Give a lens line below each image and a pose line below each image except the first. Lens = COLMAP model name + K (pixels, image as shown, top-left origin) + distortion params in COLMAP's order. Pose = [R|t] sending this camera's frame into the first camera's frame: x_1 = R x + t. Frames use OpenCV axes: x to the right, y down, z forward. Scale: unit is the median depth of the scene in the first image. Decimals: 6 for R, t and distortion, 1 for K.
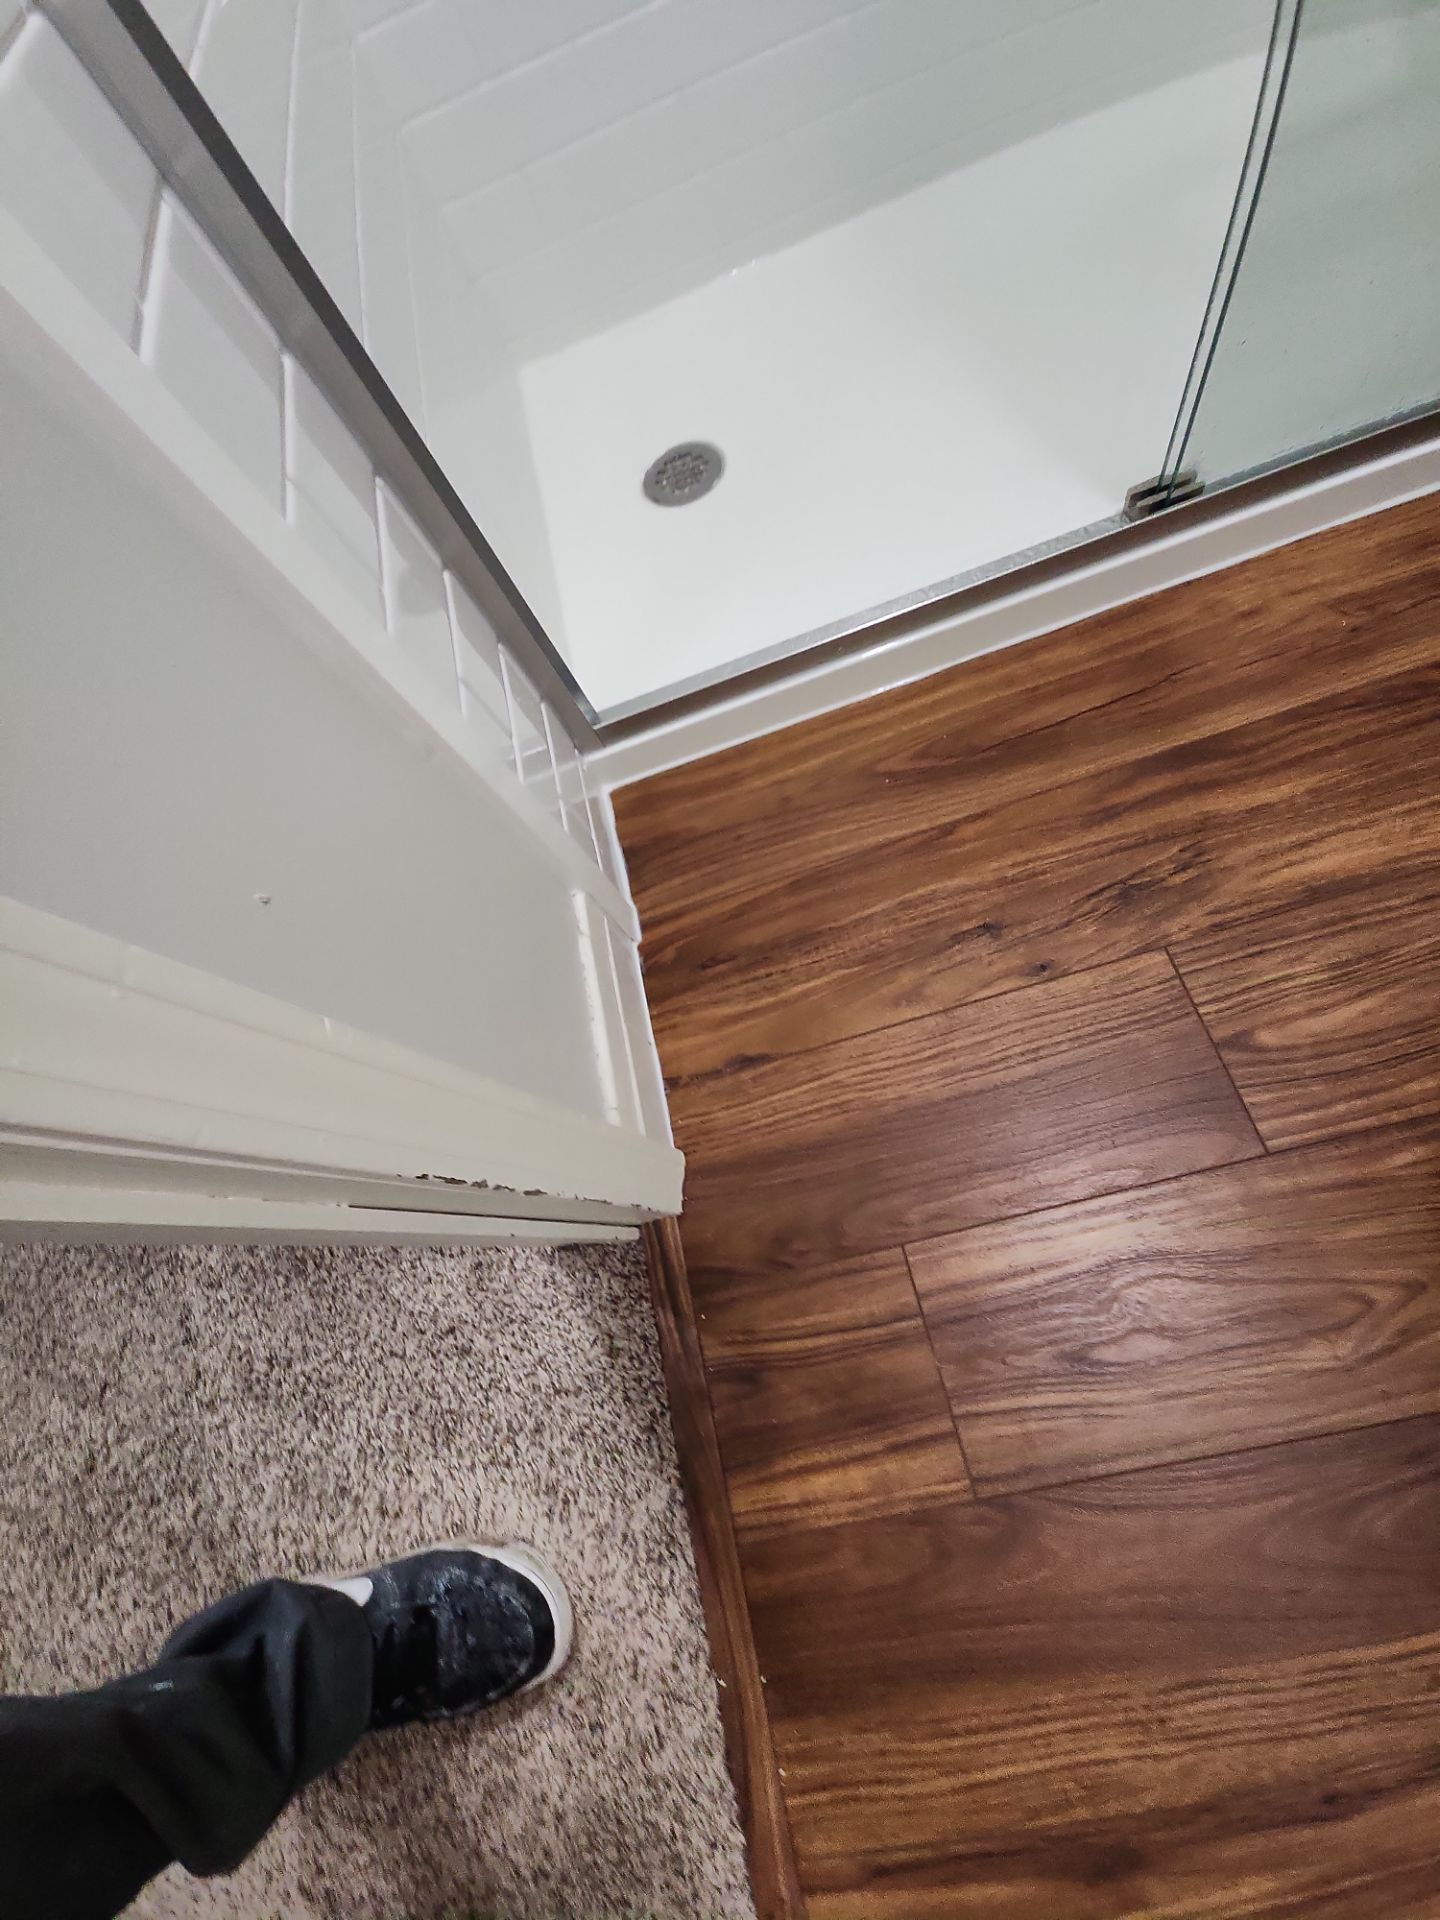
lens RADIAL K [[779.9, 0, 728.8], [0, 779.9, 953.5], [0, 0, 1]] dist [0.010955, -0.008457]
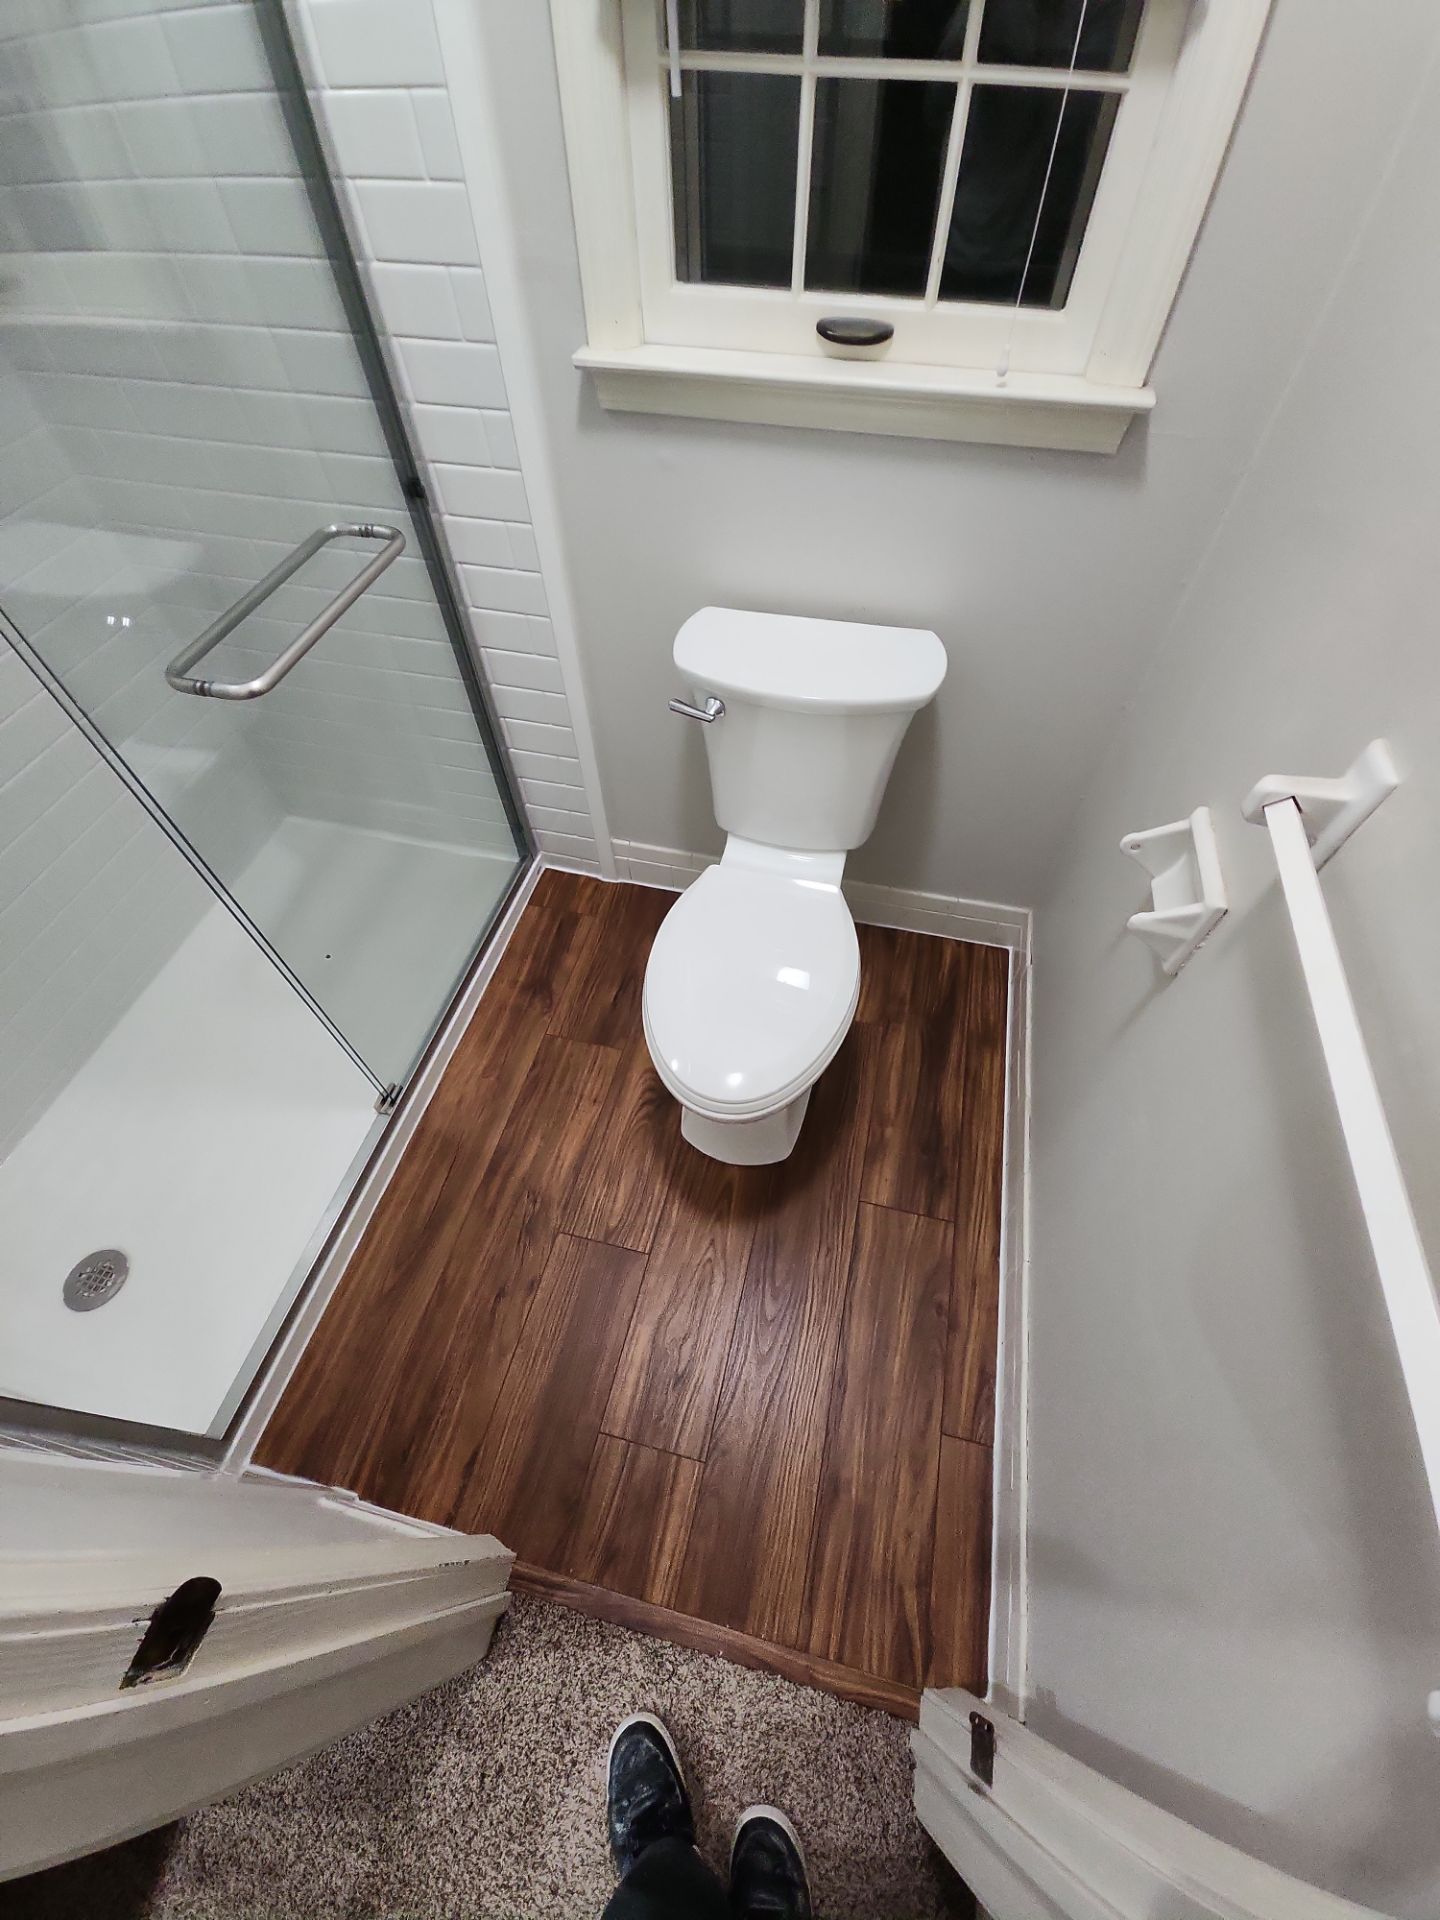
lens RADIAL K [[779.9, 0, 722.3], [0, 779.9, 958.2], [0, 0, 1]] dist [0.010955, -0.008457]
pose [[0.436102, -0.552586, 0.710256, -0.360415], [0.798848, 0.601099, -0.022837, -0.049963], [-0.414315, 0.577346, 0.703573, -1.135649]]
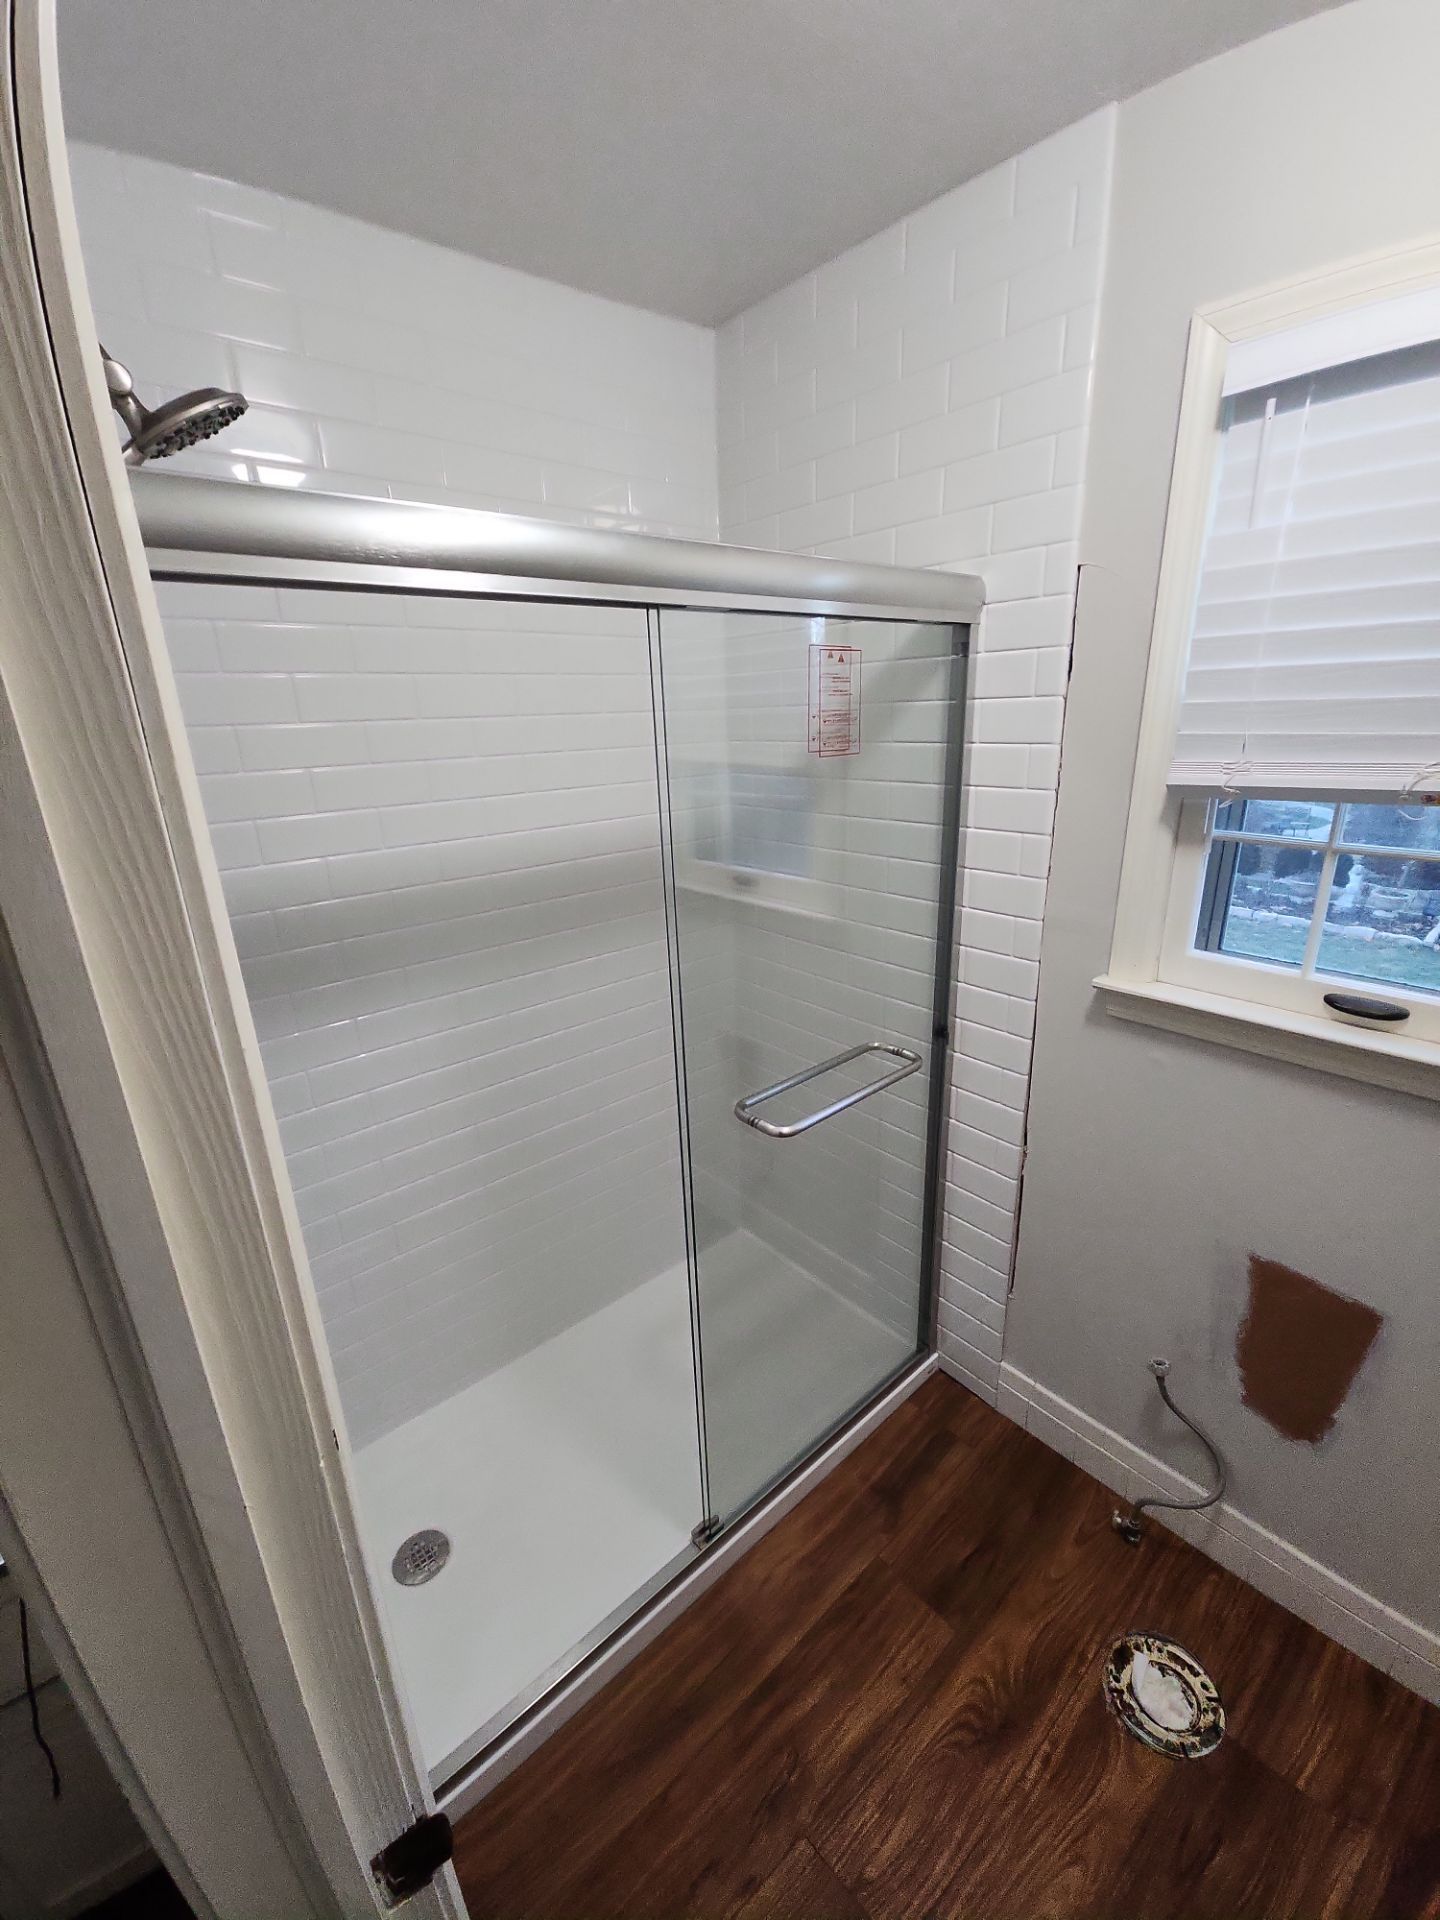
lens RADIAL K [[779.9, 0, 721.9], [0, 779.9, 955.6], [0, 0, 1]] dist [0.010955, -0.008457]
pose [[0.863922, 0.075997, 0.497859, -0.588623], [0.368245, 0.579043, -0.727396, 0.053725], [-0.343562, 0.811747, 0.472262, -1.292075]]
